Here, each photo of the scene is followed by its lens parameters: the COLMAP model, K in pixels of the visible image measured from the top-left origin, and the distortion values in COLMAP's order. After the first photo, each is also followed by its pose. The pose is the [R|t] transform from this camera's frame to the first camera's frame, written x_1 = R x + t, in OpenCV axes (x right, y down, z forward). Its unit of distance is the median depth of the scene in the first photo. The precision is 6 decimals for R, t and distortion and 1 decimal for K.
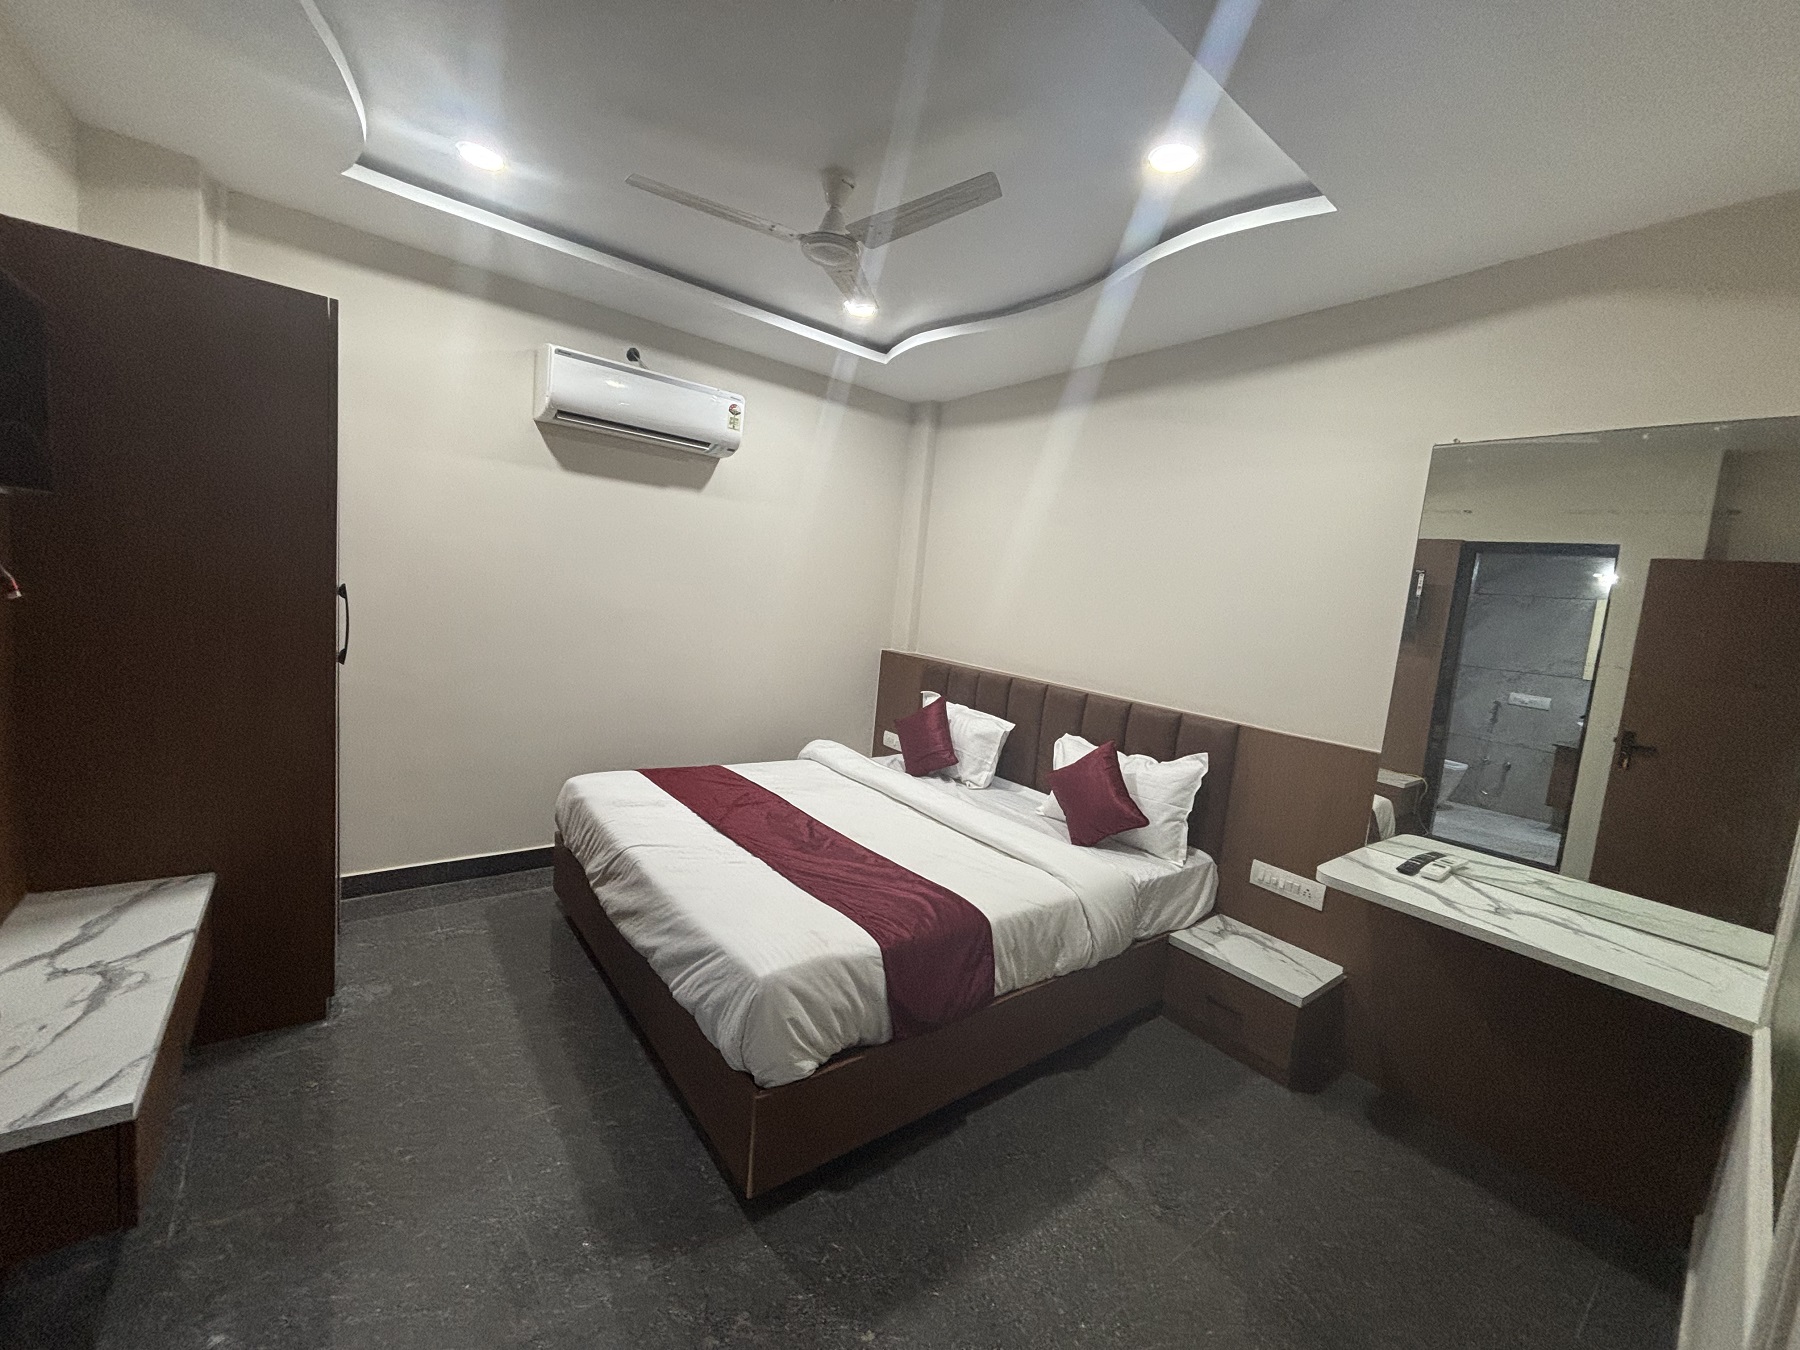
lens RADIAL K [[716.1, 0, 900.0], [0, 716.1, 675.0], [0, 0, 1]] dist [0.000007, -0.000317]
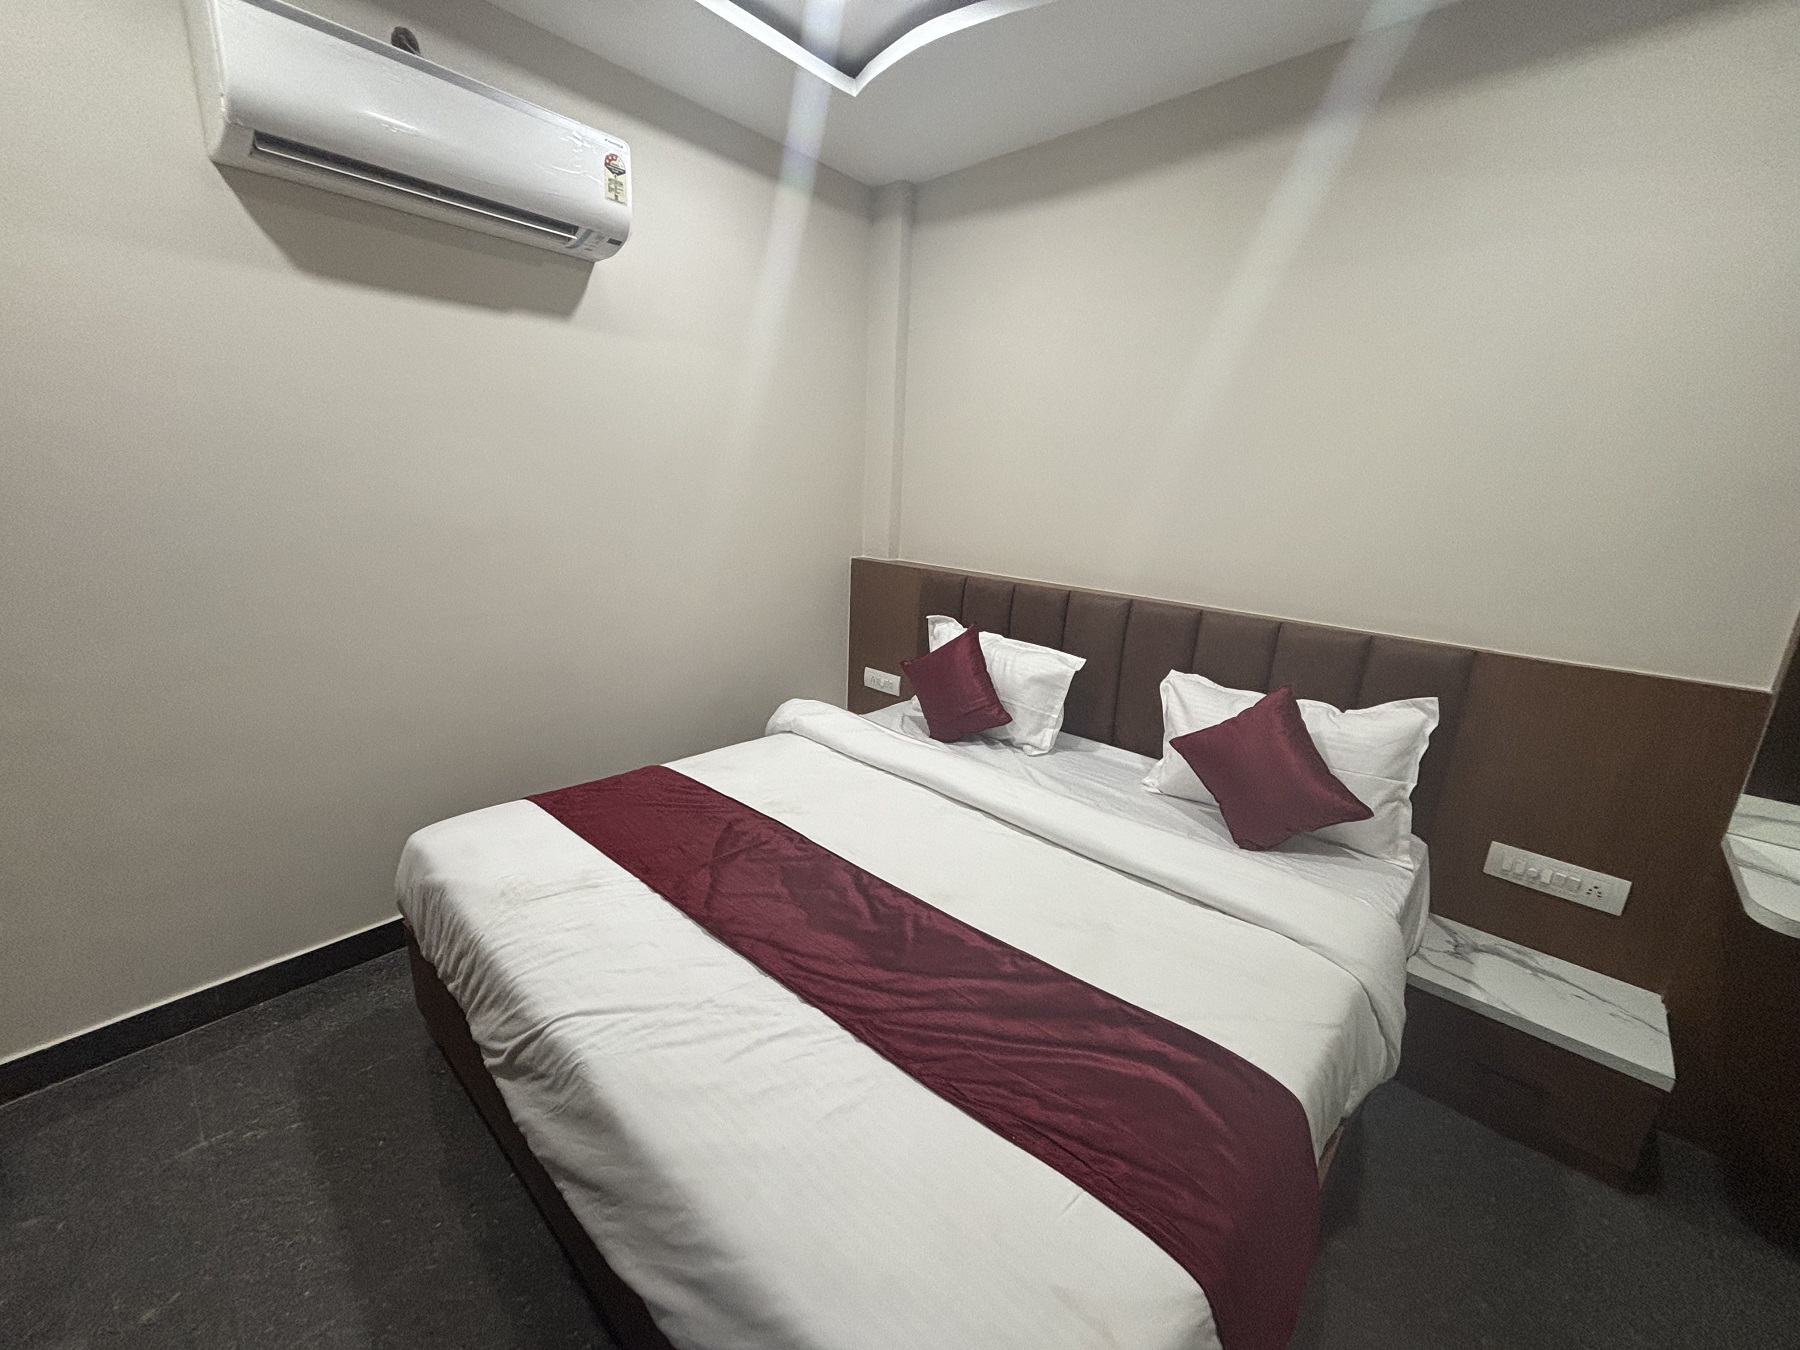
lens RADIAL K [[730.3, 0, 900.0], [0, 730.3, 675.0], [0, 0, 1]] dist [-0.005243, -0.000355]
pose [[0.985134, -0.093856, 0.143879, -0.146815], [0.070476, 0.984637, 0.159759, -0.051170], [-0.156663, -0.147244, 0.976614, 0.384180]]
